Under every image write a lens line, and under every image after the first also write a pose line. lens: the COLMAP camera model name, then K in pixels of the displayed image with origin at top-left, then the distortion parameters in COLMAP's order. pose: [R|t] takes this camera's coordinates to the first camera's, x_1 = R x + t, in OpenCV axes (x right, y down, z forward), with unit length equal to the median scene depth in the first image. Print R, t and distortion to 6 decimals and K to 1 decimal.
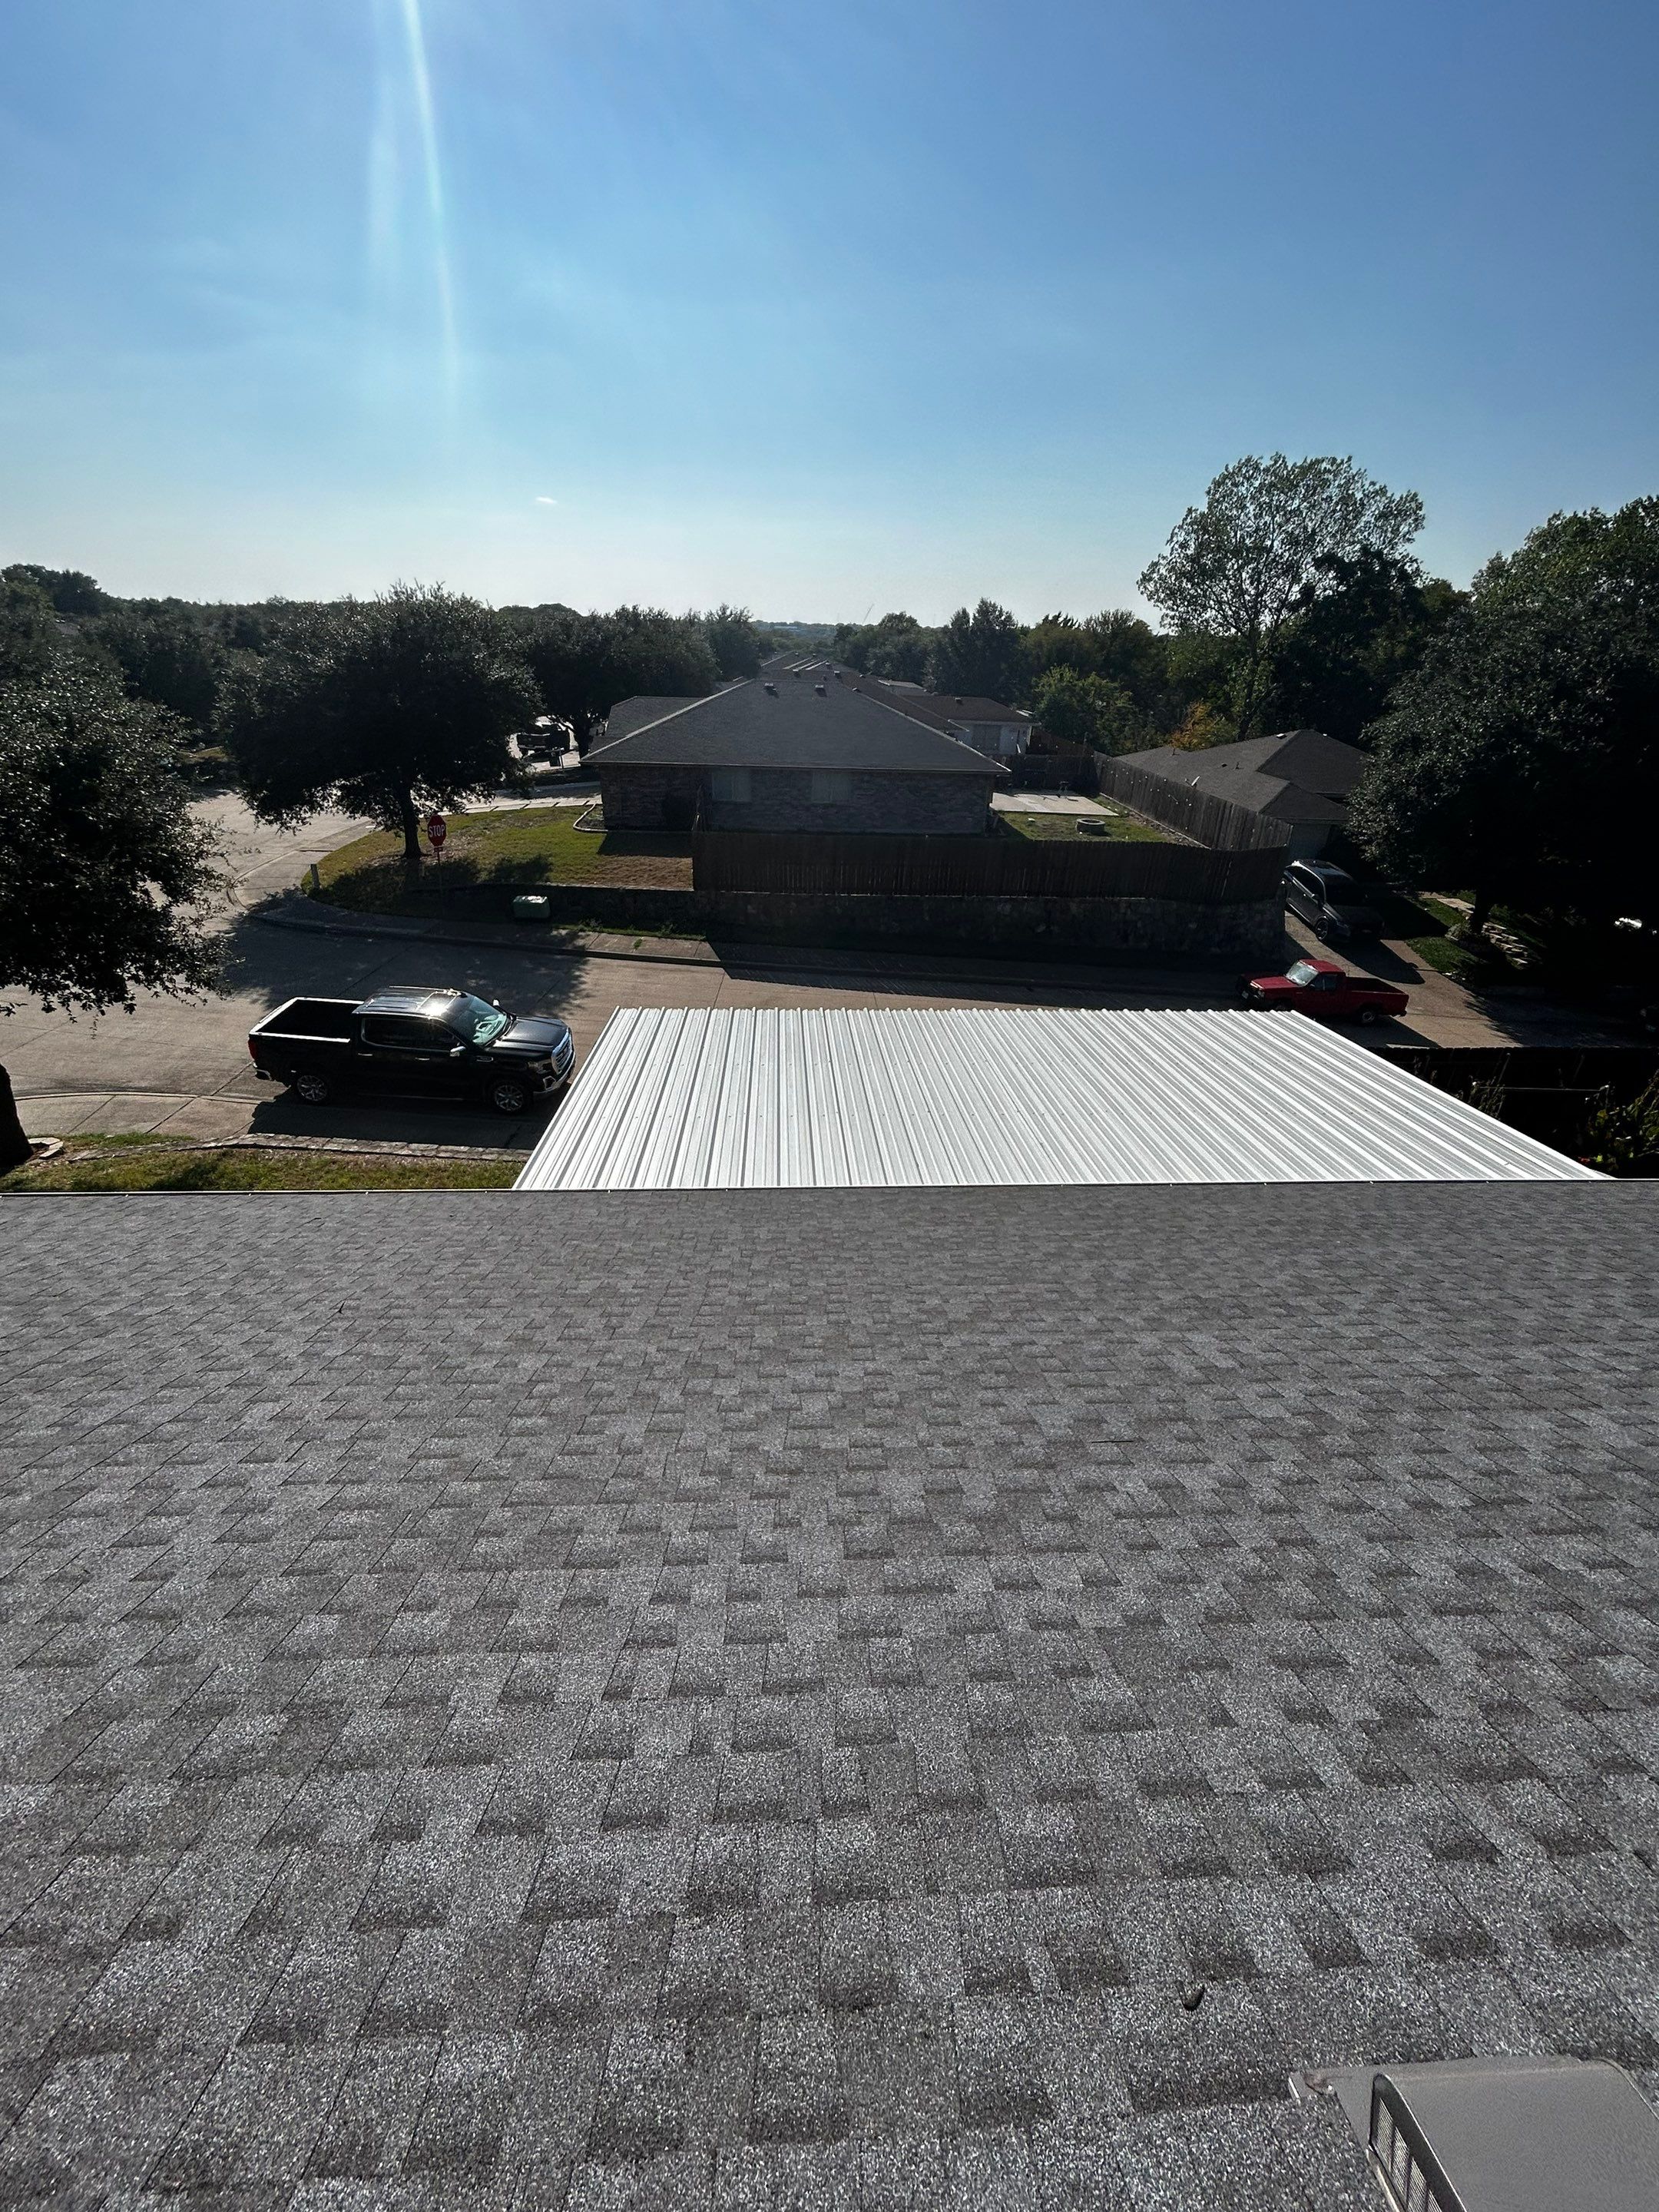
lens RADIAL K [[896.3, 0, 828.6], [0, 896.3, 1100.2], [0, 0, 1]] dist [-0.007264, 0.003186]
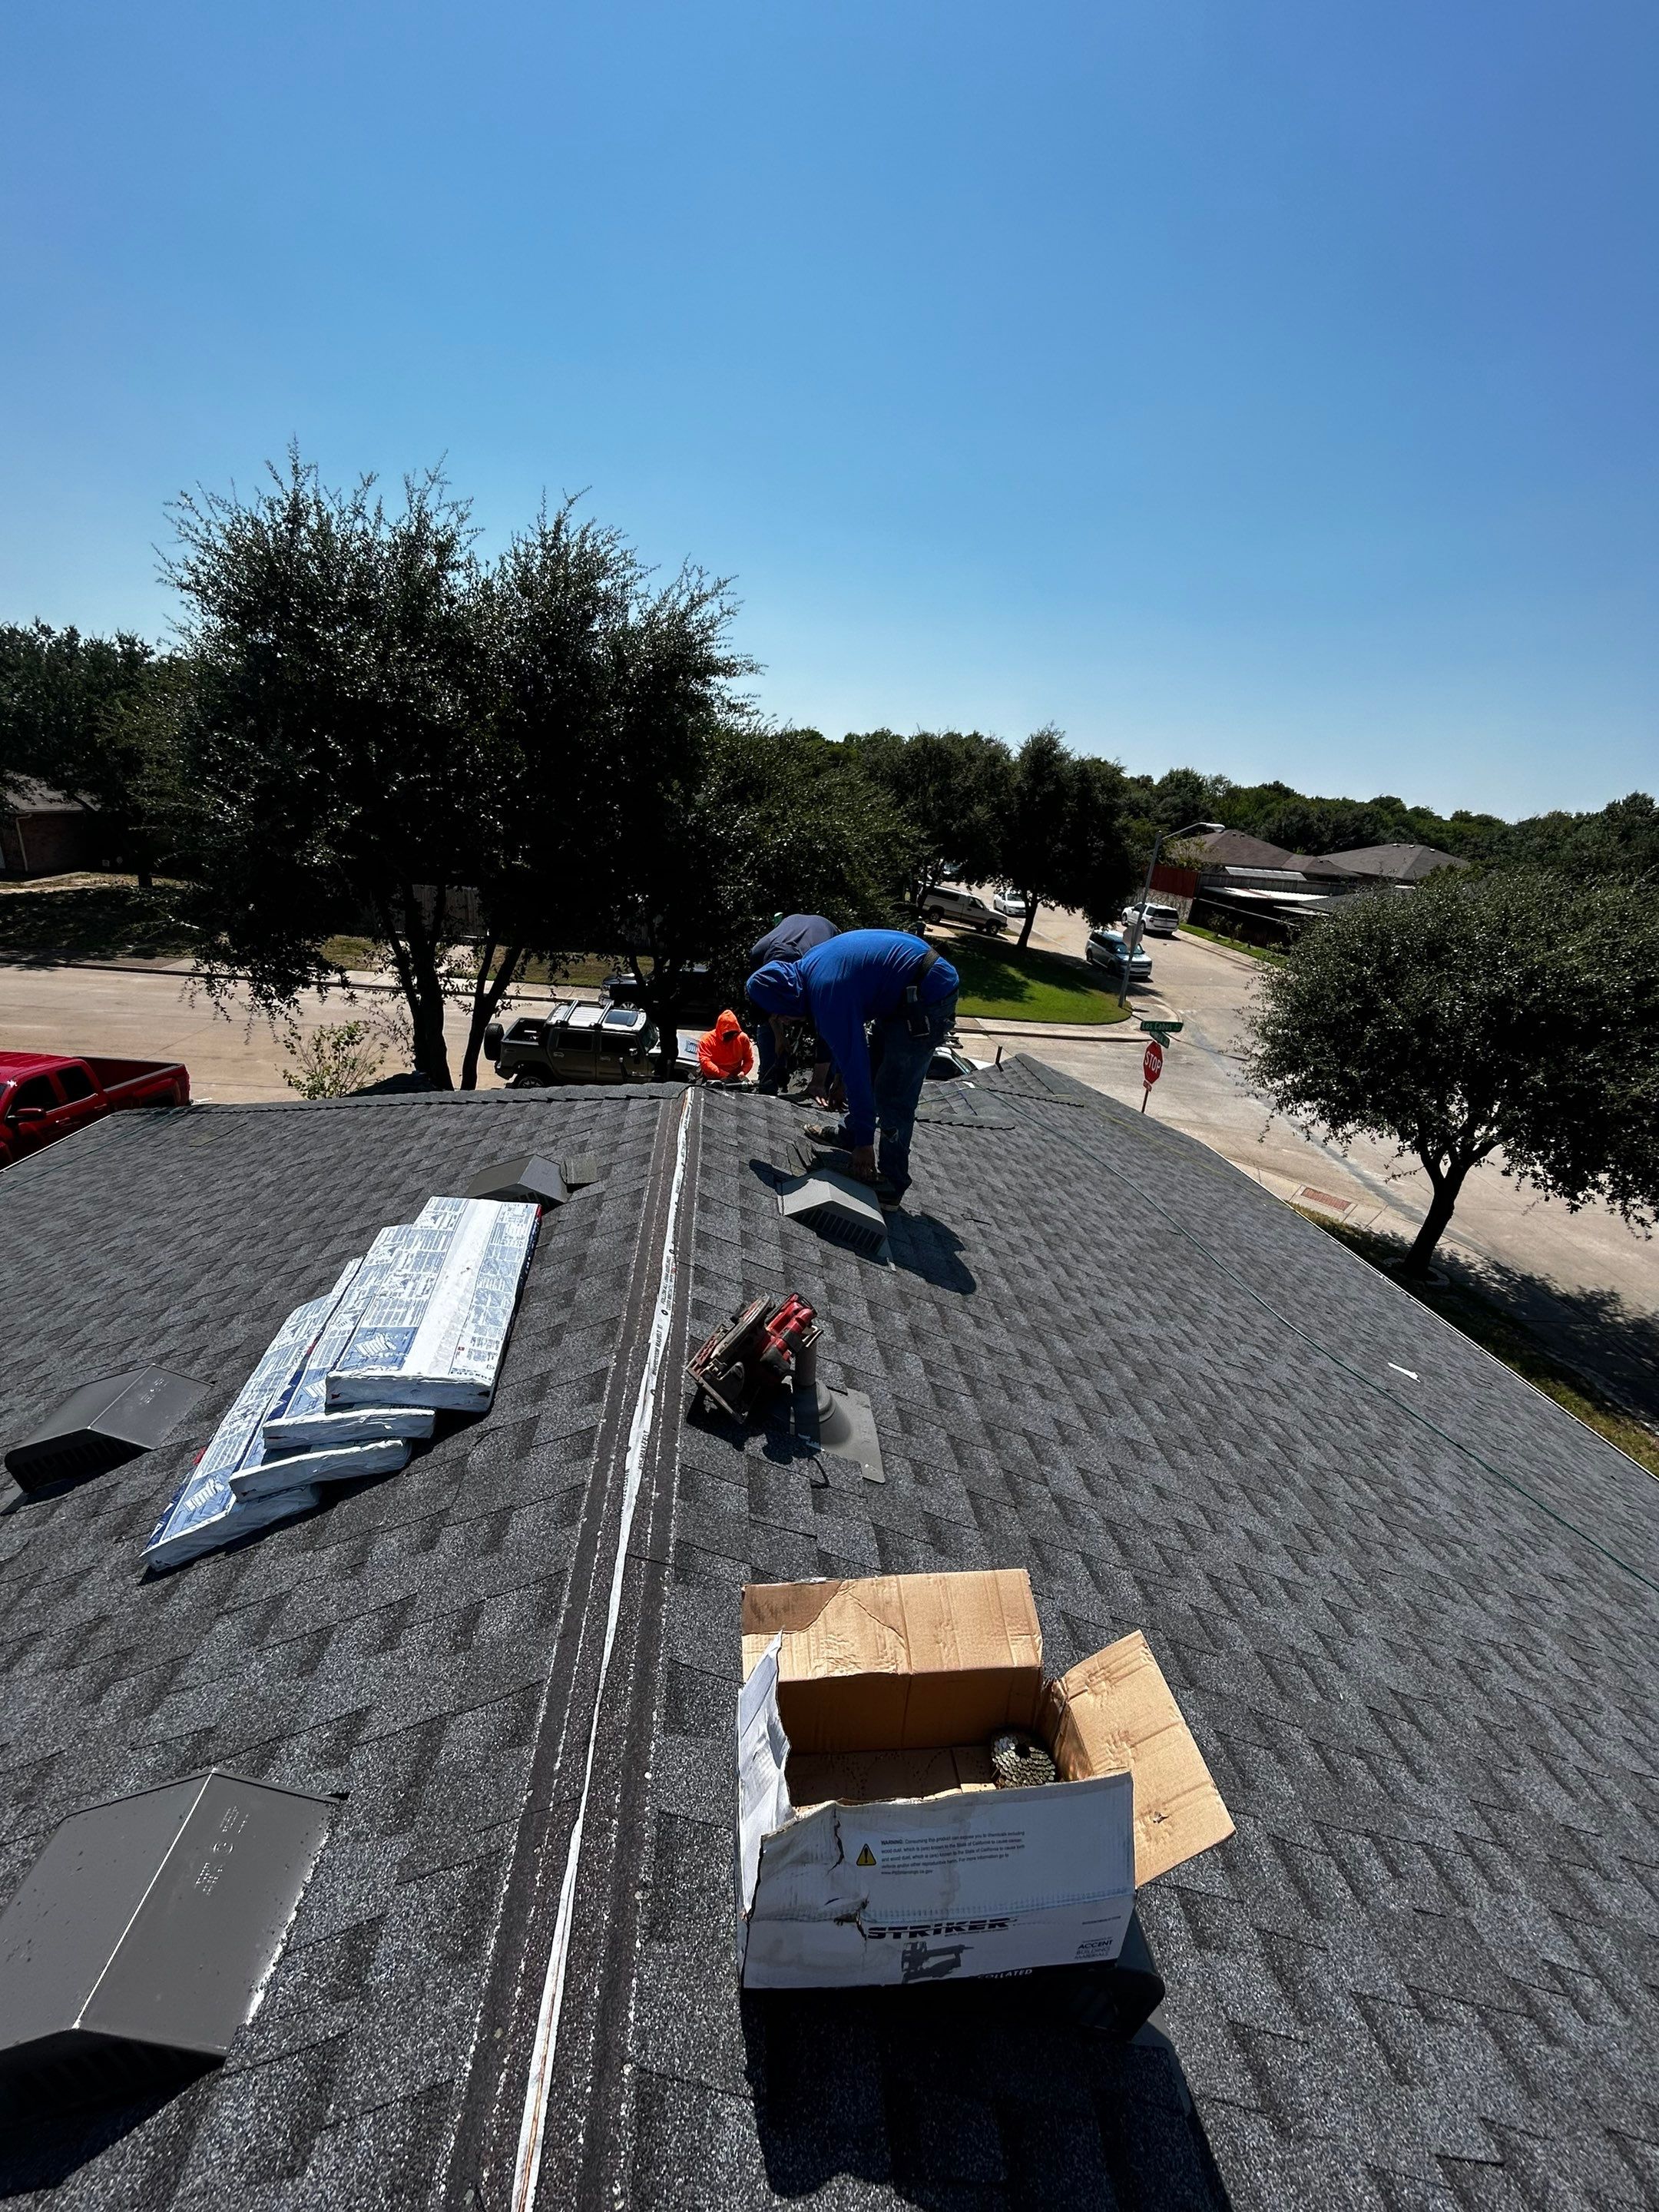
lens RADIAL K [[899.5, 0, 832.0], [0, 899.5, 1097.9], [0, 0, 1]] dist [-0.002781, 0.000895]
pose [[0.053684, 0.296118, -0.953642, 0.111915], [-0.528212, 0.818886, 0.224539, 0.012447], [0.847414, 0.491671, 0.200374, -0.005459]]
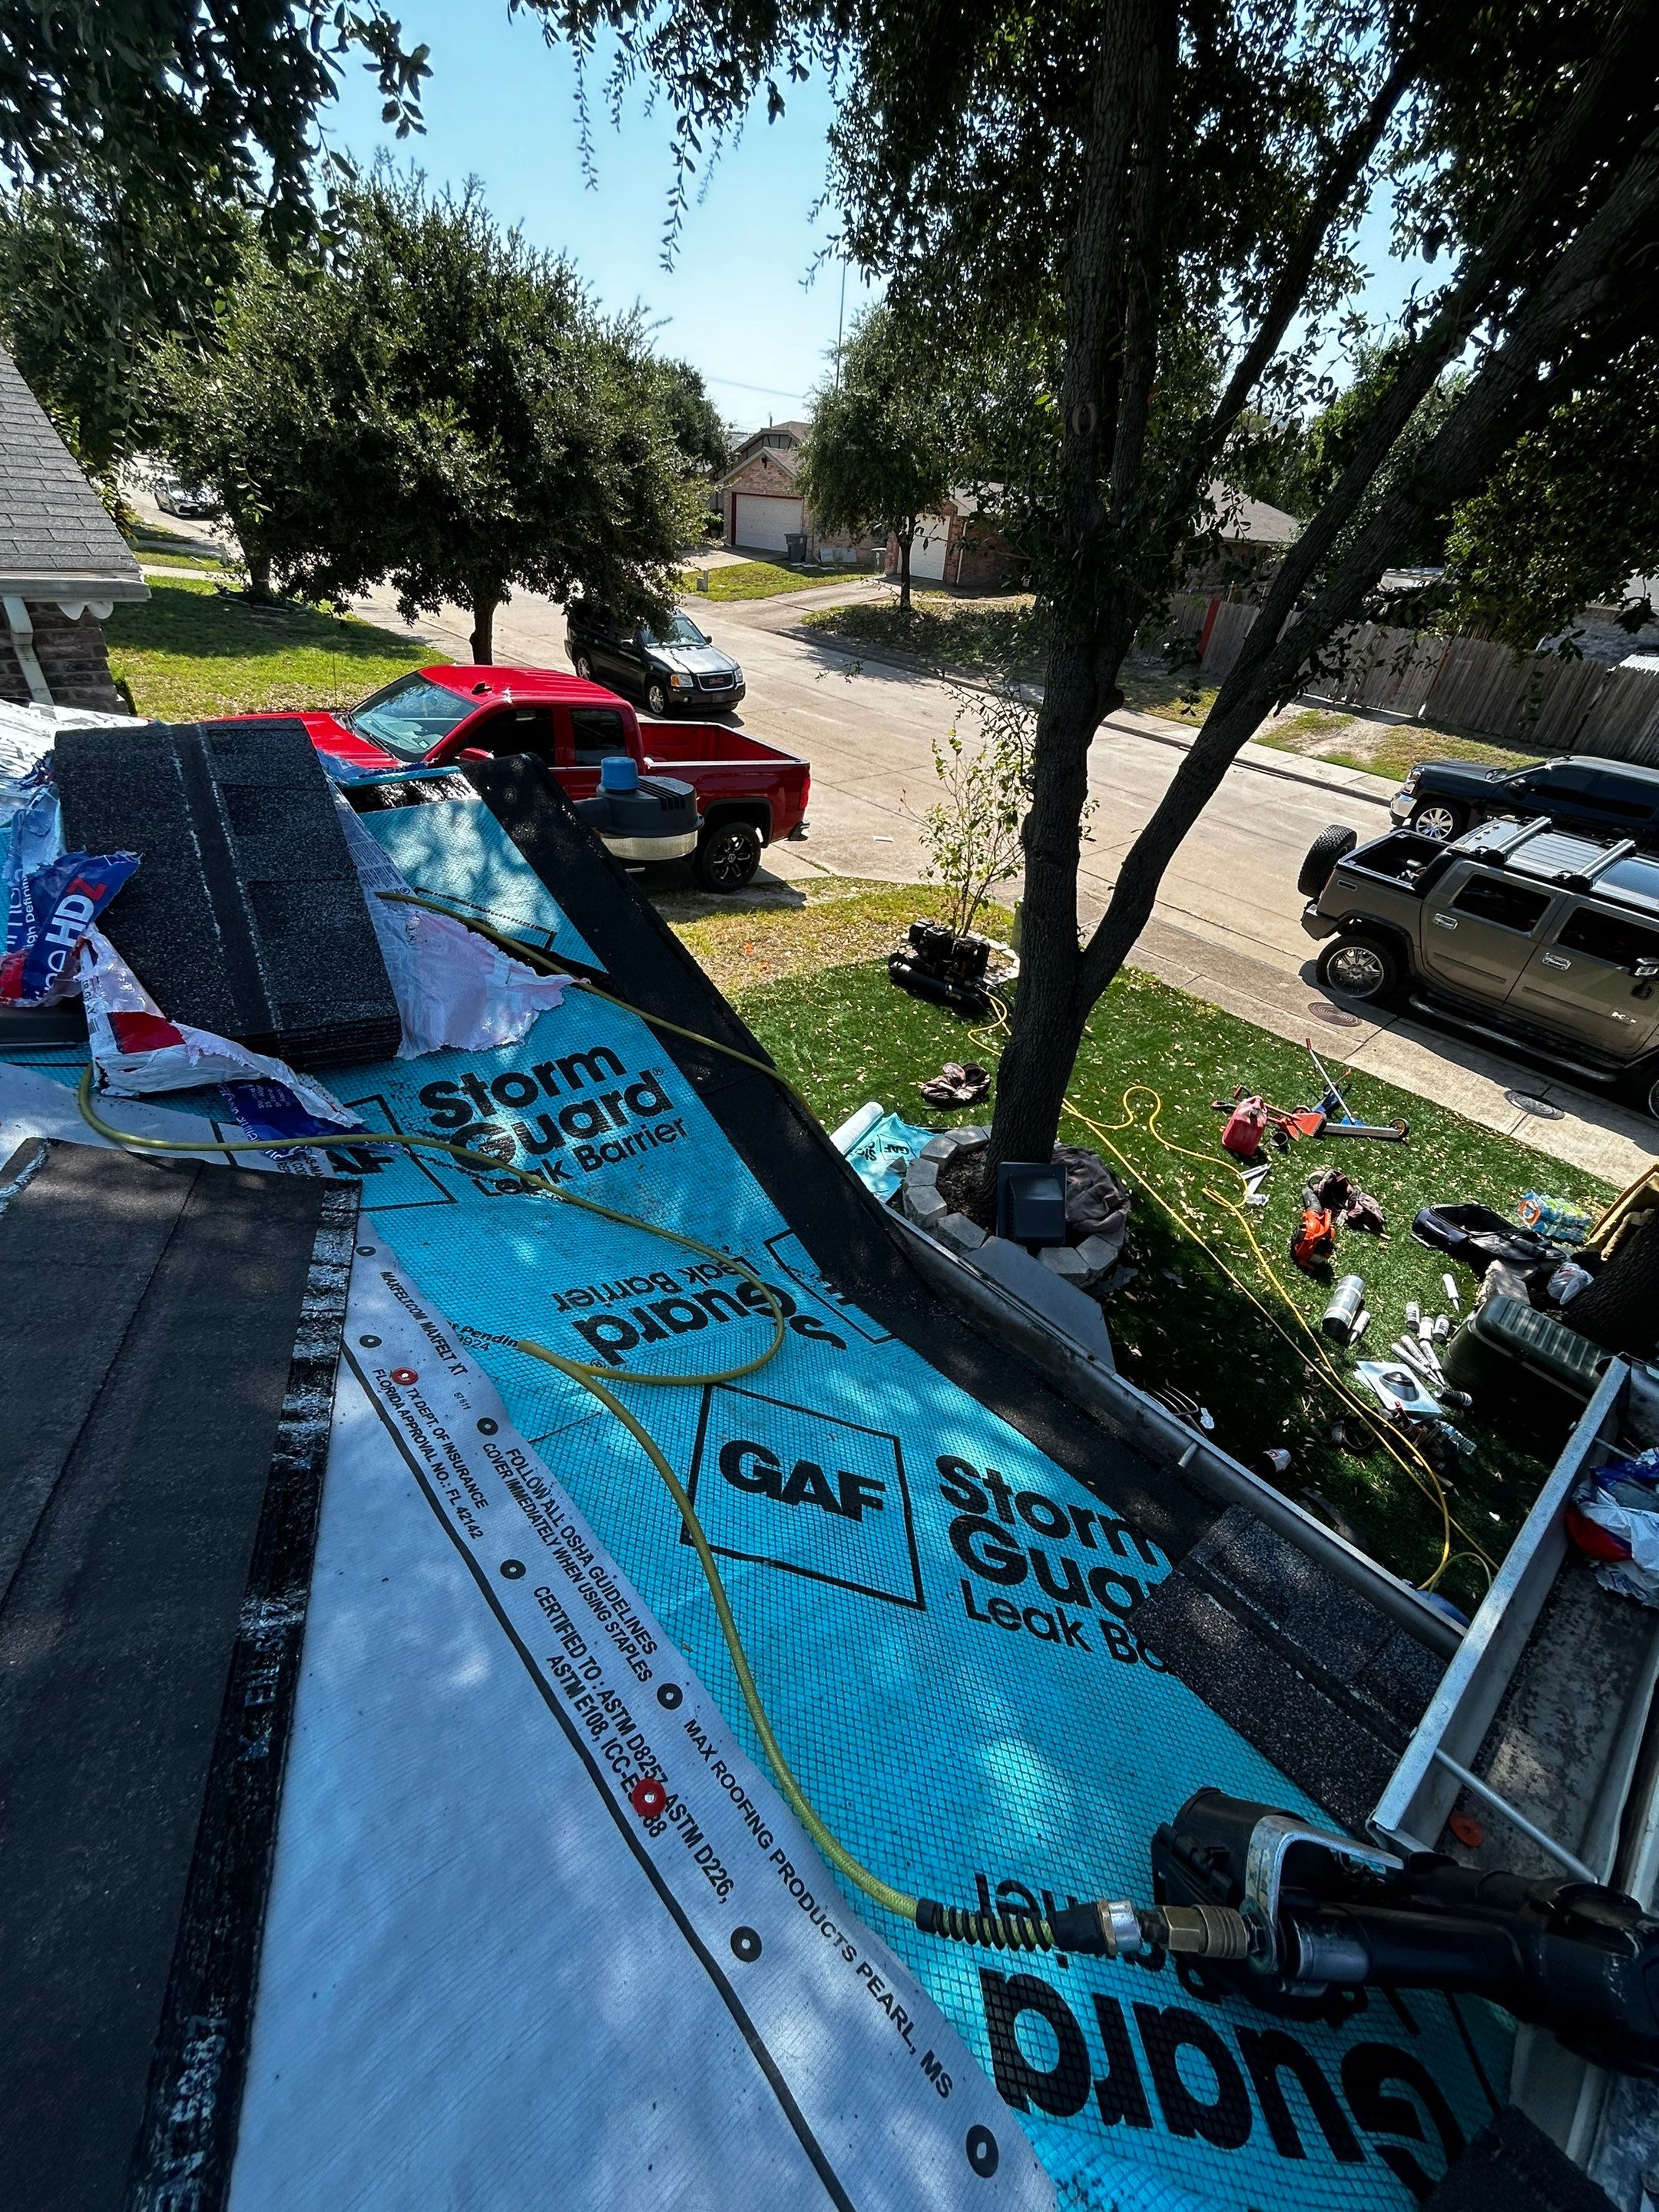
lens RADIAL K [[897.3, 0, 828.3], [0, 897.3, 1096.3], [0, 0, 1]] dist [-0.005124, 0.004786]
pose [[-0.768926, 0.277733, -0.575862, -0.511484], [-0.382400, 0.522053, 0.762385, 0.237364], [0.512369, 0.806428, -0.295215, -0.054569]]
